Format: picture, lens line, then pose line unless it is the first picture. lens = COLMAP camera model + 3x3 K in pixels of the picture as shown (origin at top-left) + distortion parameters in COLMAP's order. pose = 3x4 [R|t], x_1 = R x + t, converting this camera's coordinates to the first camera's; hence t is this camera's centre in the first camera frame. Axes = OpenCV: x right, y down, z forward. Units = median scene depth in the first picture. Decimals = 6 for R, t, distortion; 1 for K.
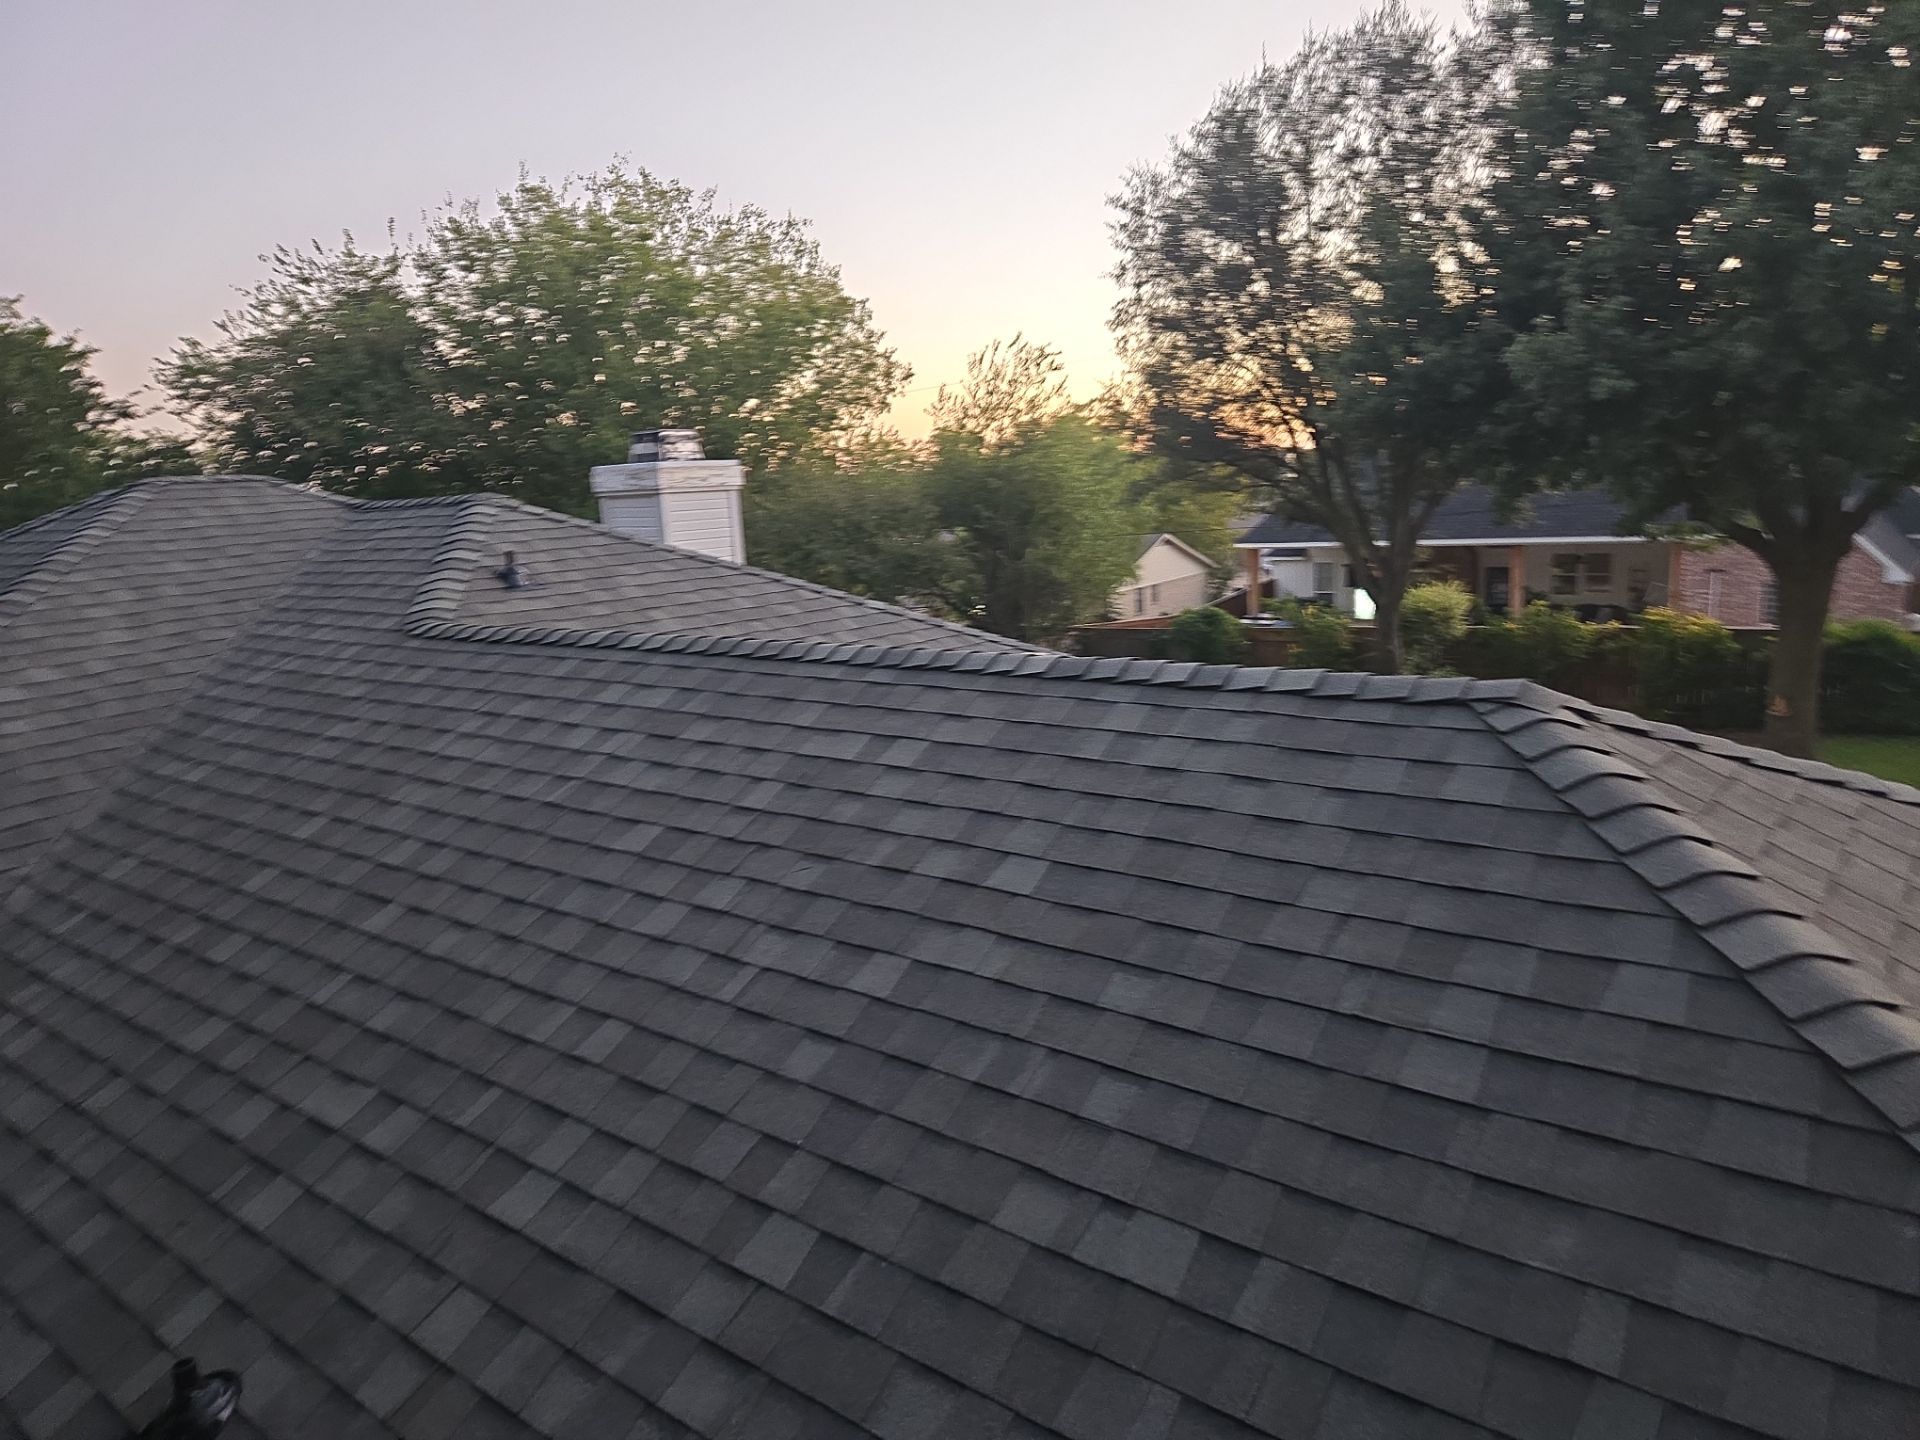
lens RADIAL K [[1276.7, 0, 966.7], [0, 1276.7, 714.4], [0, 0, 1]] dist [0.073476, -0.059427]
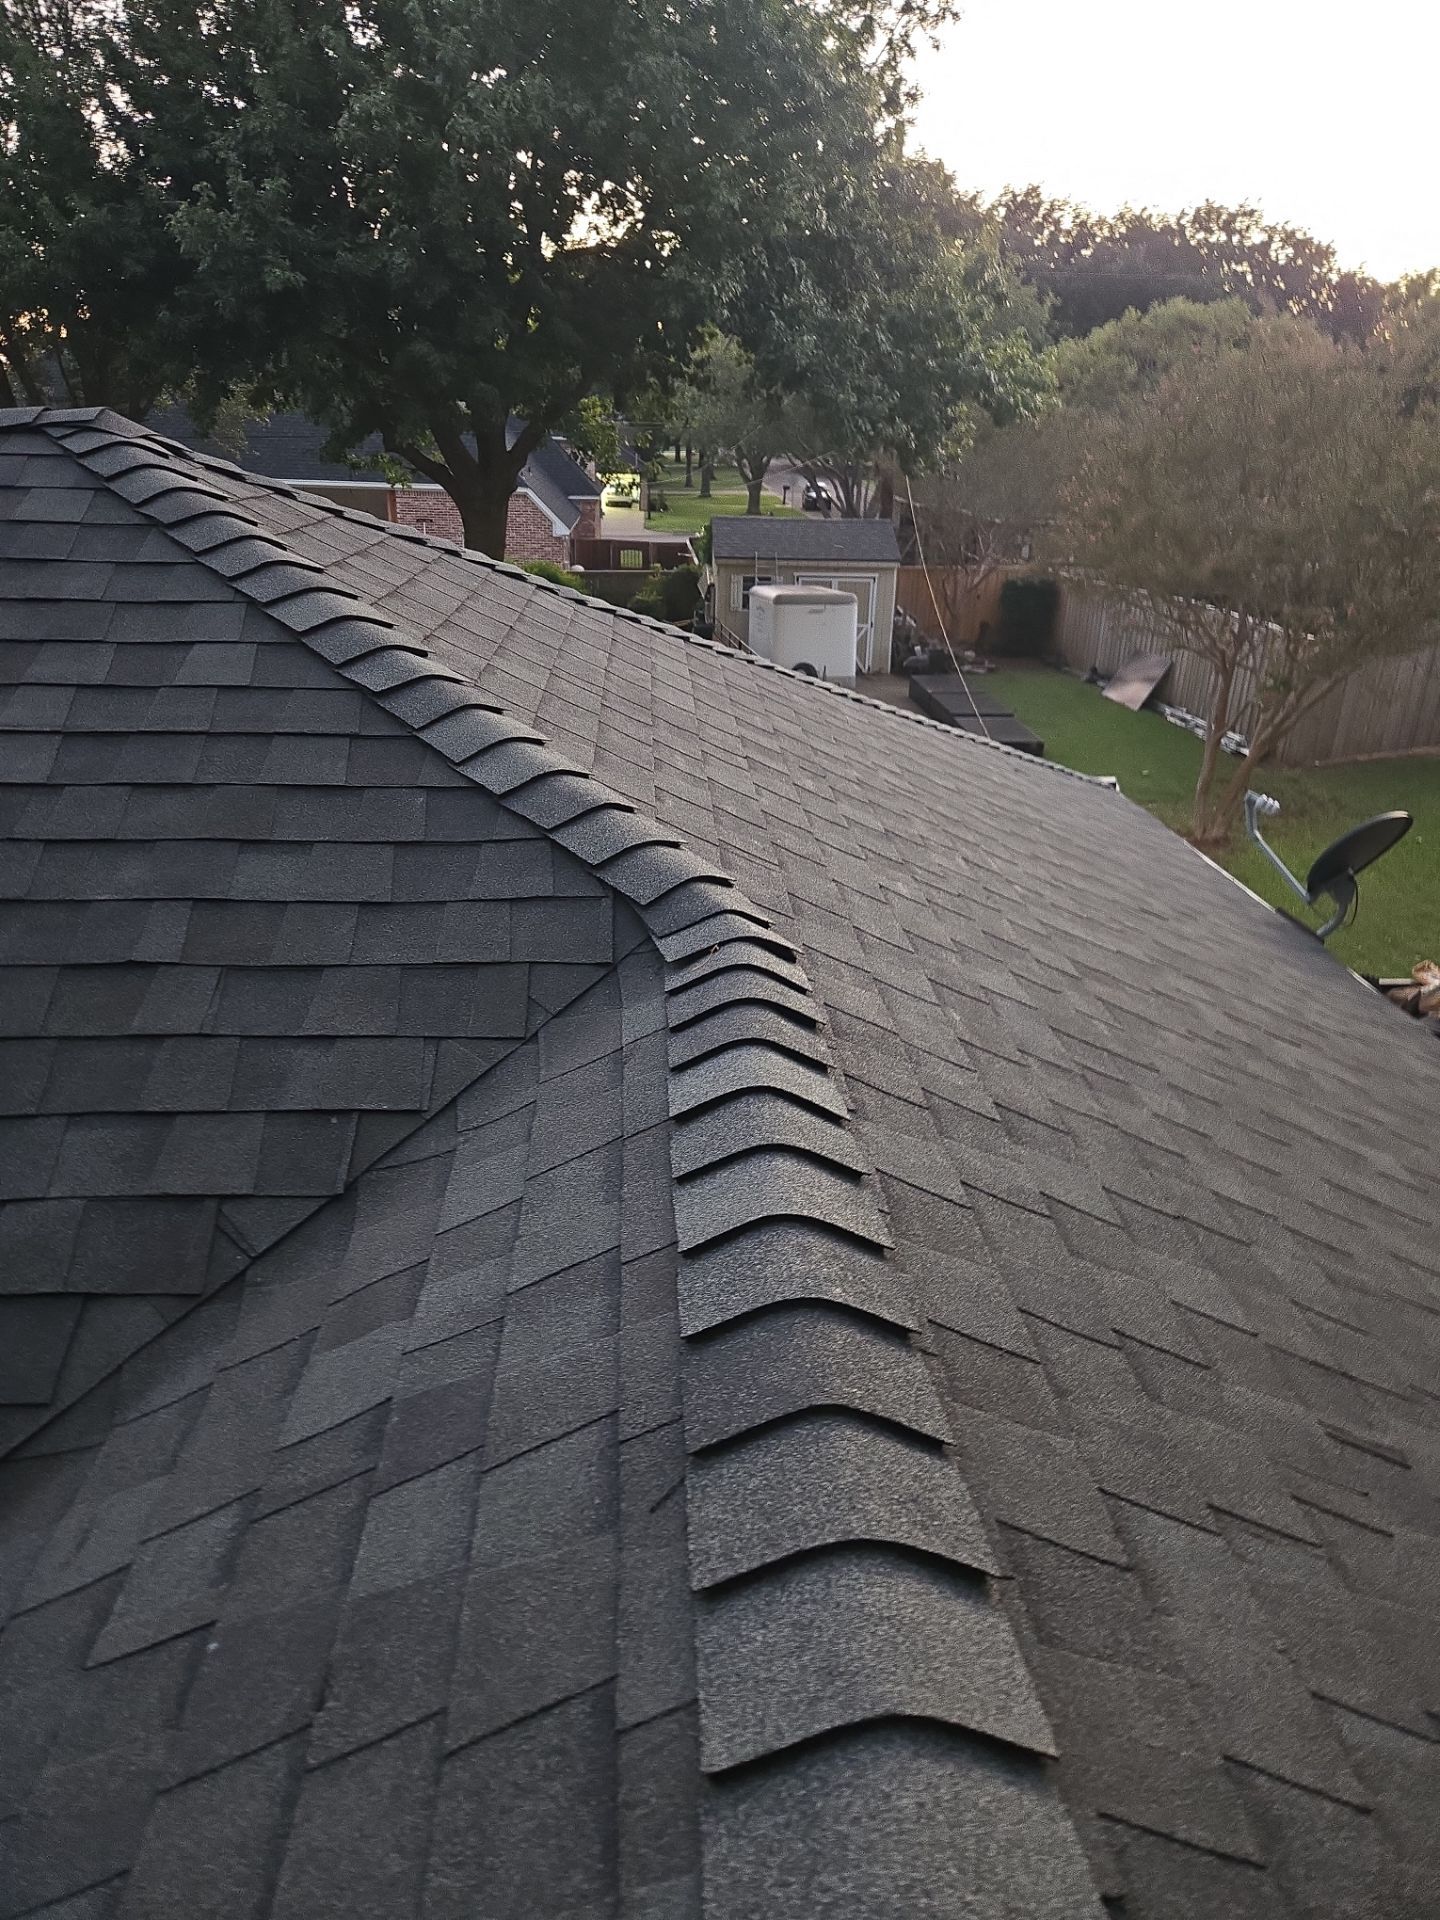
lens RADIAL K [[1276.7, 0, 729.8], [0, 1276.7, 956.7], [0, 0, 1]] dist [0.073476, -0.059427]
pose [[0.743643, -0.186925, 0.641915, 0.022652], [0.051856, 0.973354, 0.223366, 0.041141], [-0.666563, -0.132817, 0.733521, -0.007925]]
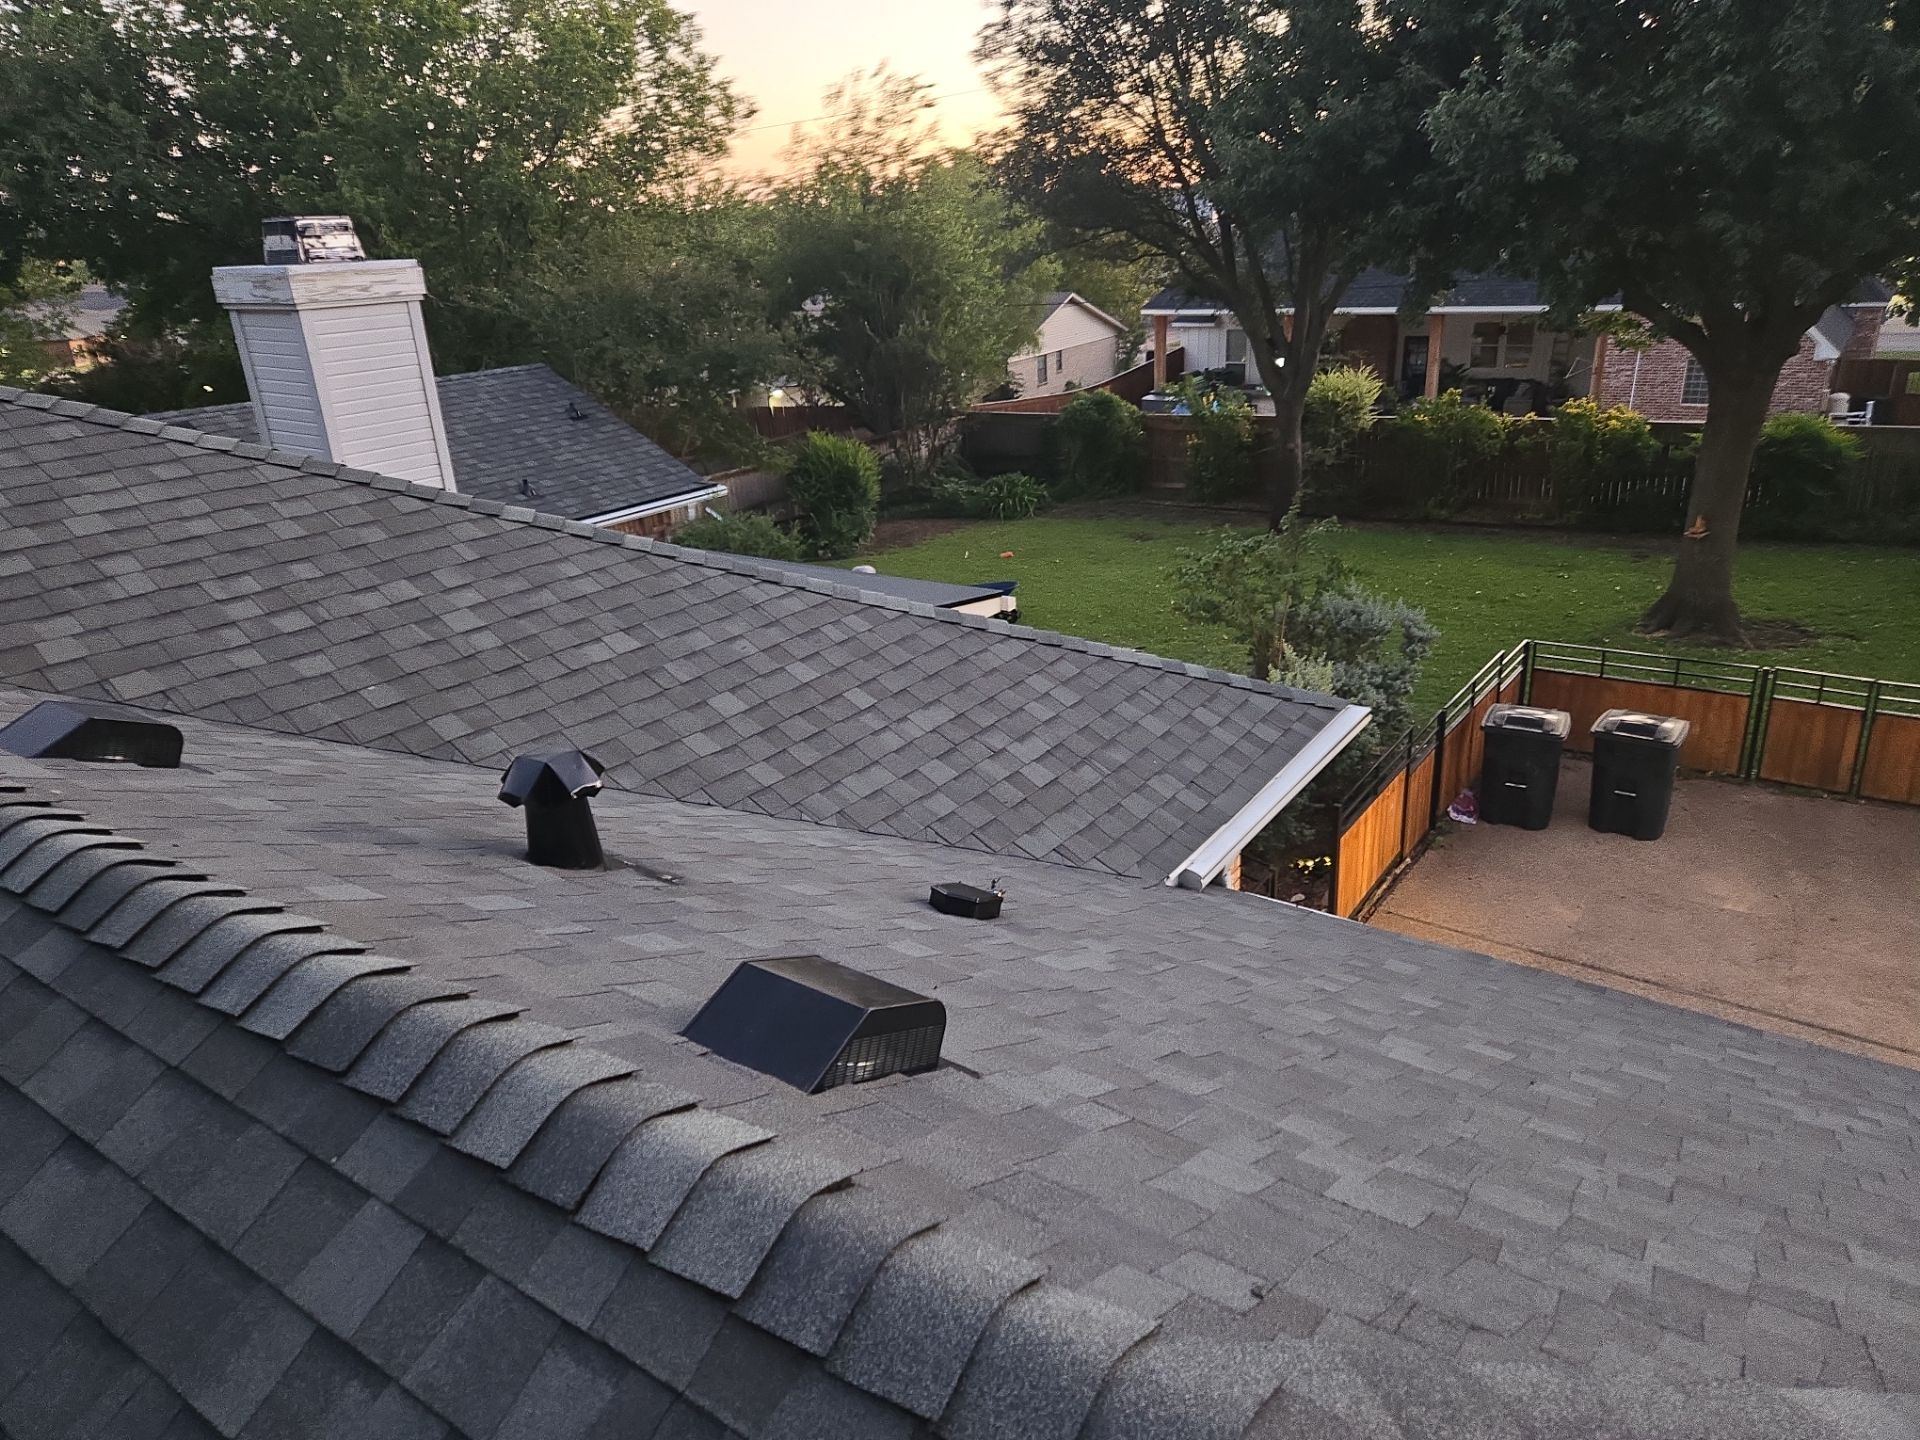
lens RADIAL K [[1276.7, 0, 967.2], [0, 1276.7, 712.9], [0, 0, 1]] dist [0.073476, -0.059427]
pose [[0.998047, -0.015231, 0.060578, 0.080923], [0.003712, 0.982564, 0.185890, -0.067986], [-0.062353, -0.185302, 0.980701, 0.164951]]
